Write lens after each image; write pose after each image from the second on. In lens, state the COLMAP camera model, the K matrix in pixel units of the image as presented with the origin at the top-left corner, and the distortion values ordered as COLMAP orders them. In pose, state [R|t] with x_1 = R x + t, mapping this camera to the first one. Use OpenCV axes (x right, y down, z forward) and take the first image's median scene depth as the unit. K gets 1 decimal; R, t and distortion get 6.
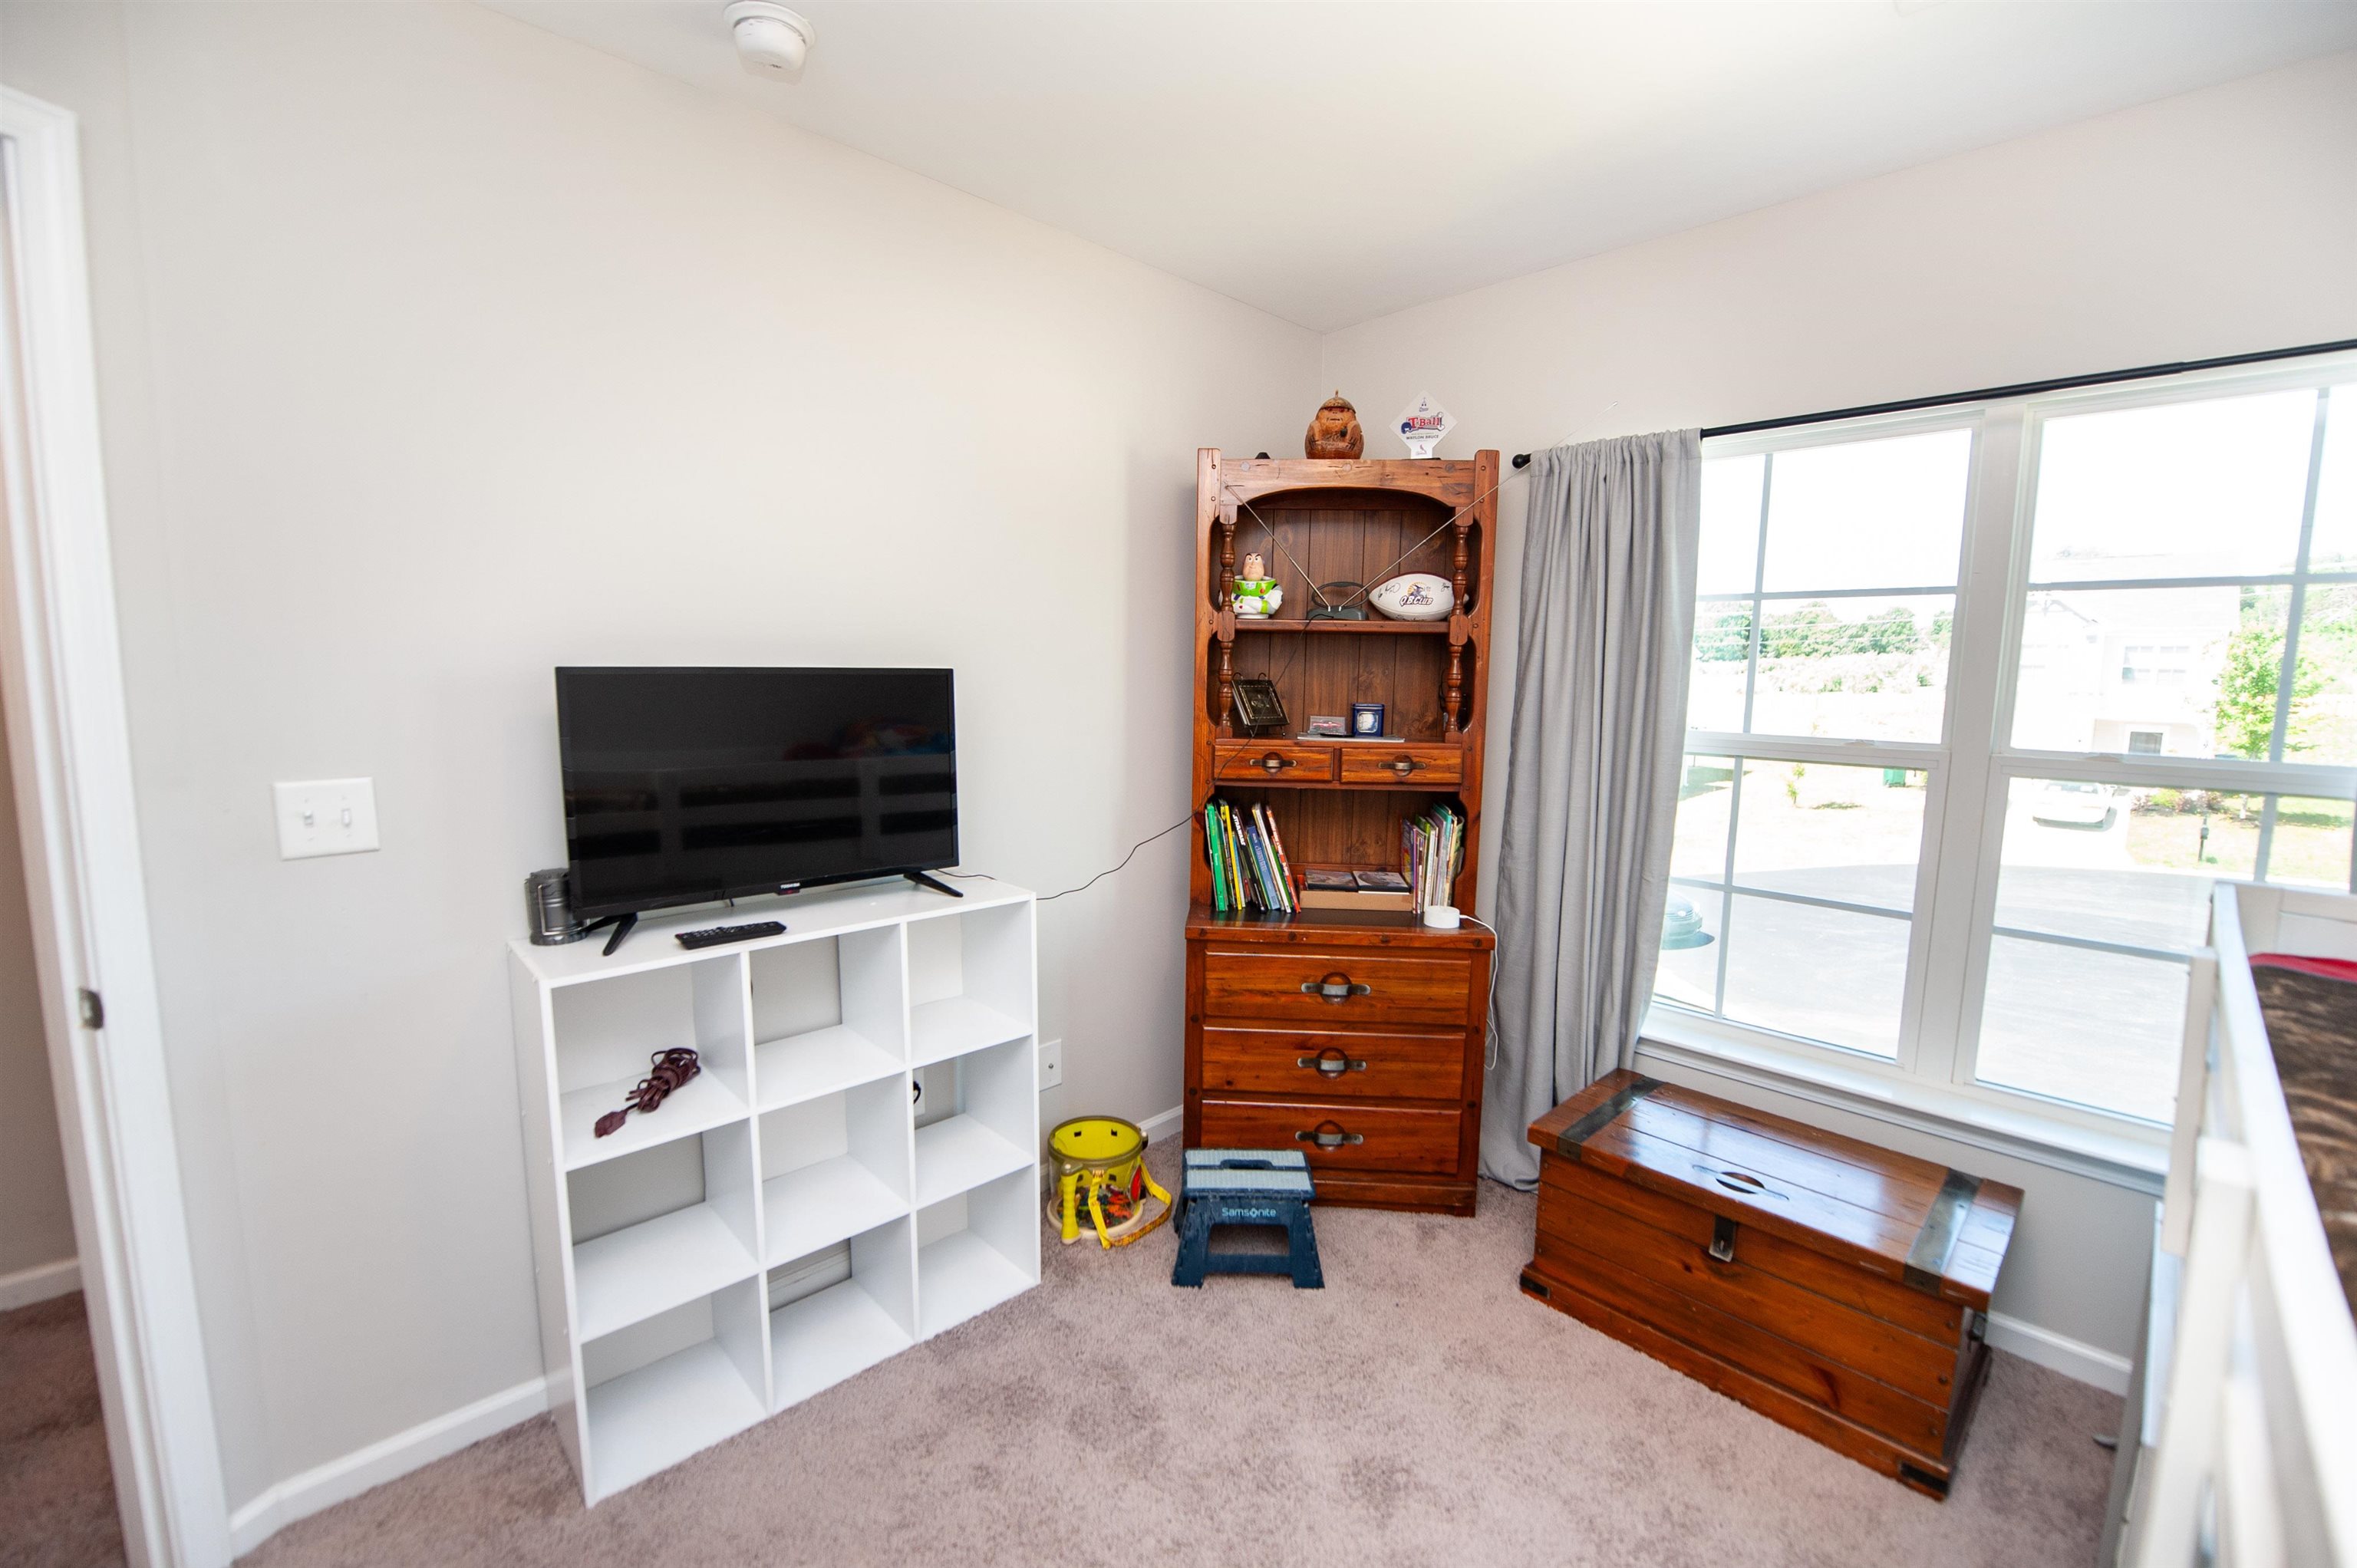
lens RADIAL K [[949.7, 0, 1183.8], [0, 949.7, 789.6], [0, 0, 1]] dist [-0.015680, -0.002773]
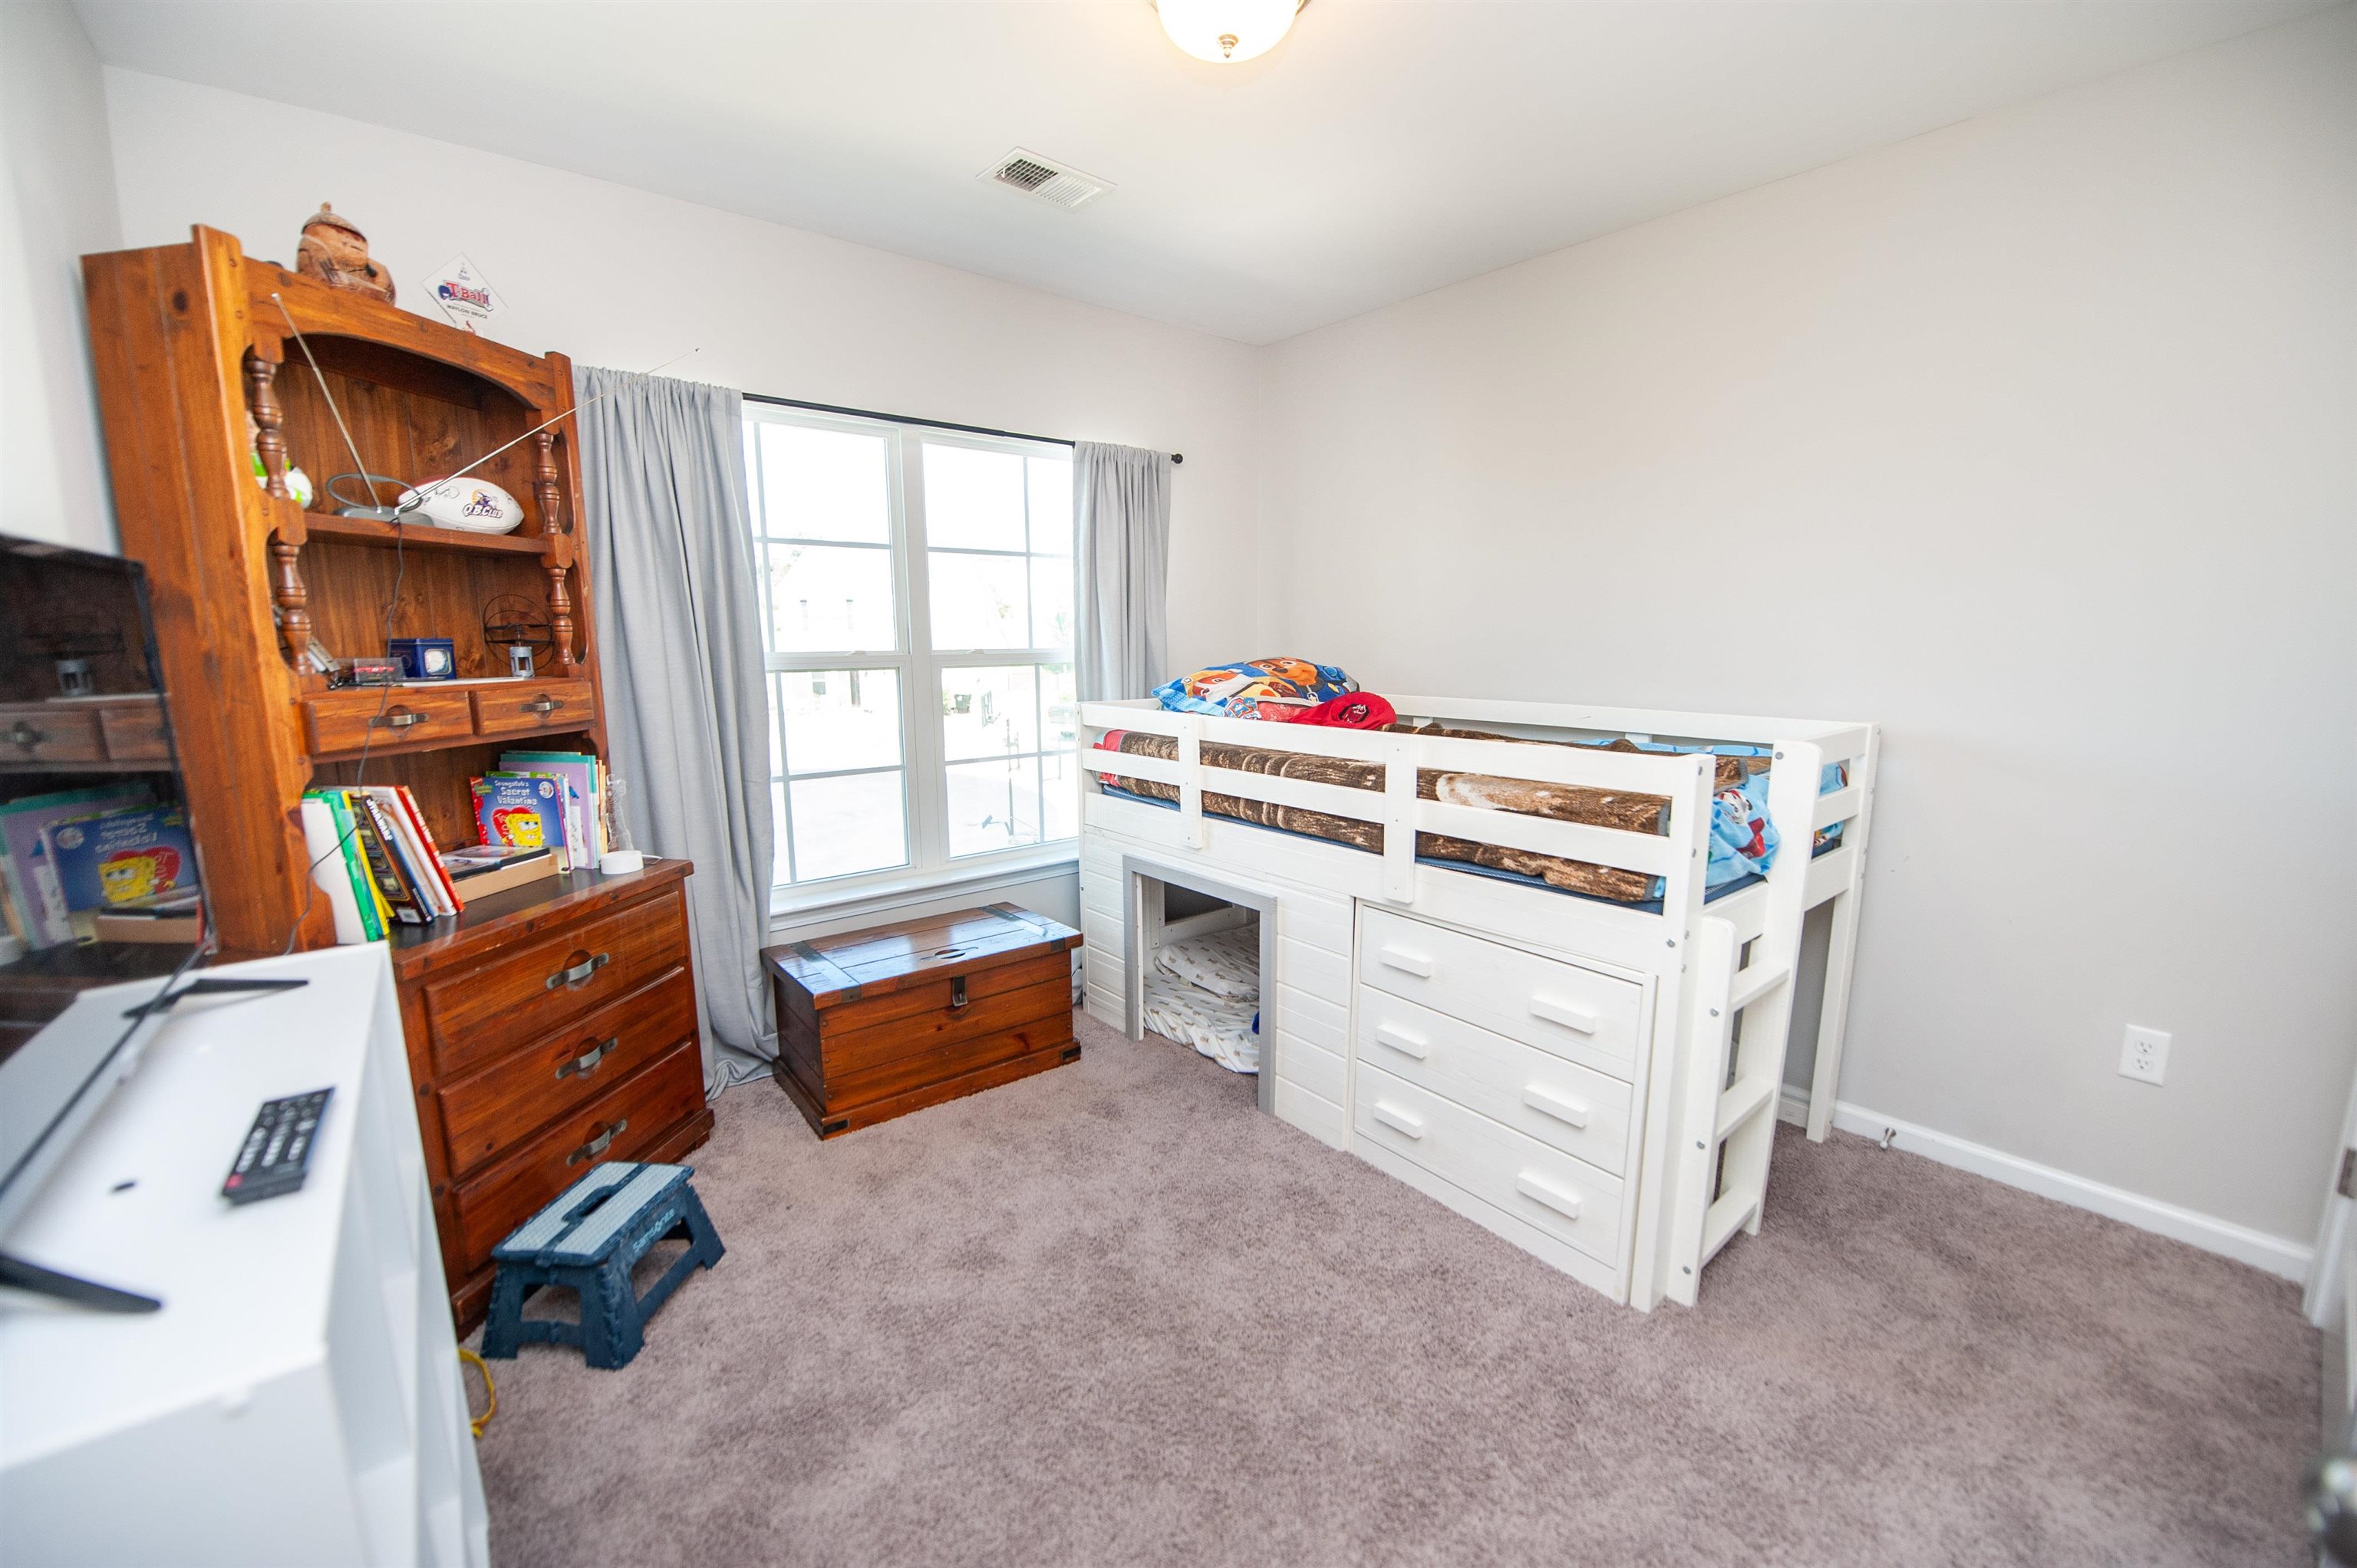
lens RADIAL K [[940.6, 0, 1183.8], [0, 940.6, 786.7], [0, 0, 1]] dist [-0.022203, -0.002341]
pose [[0.086189, -0.174781, 0.980828, -0.576339], [0.126180, 0.978478, 0.163274, -0.018969], [-0.988256, 0.109688, 0.106388, 0.354037]]
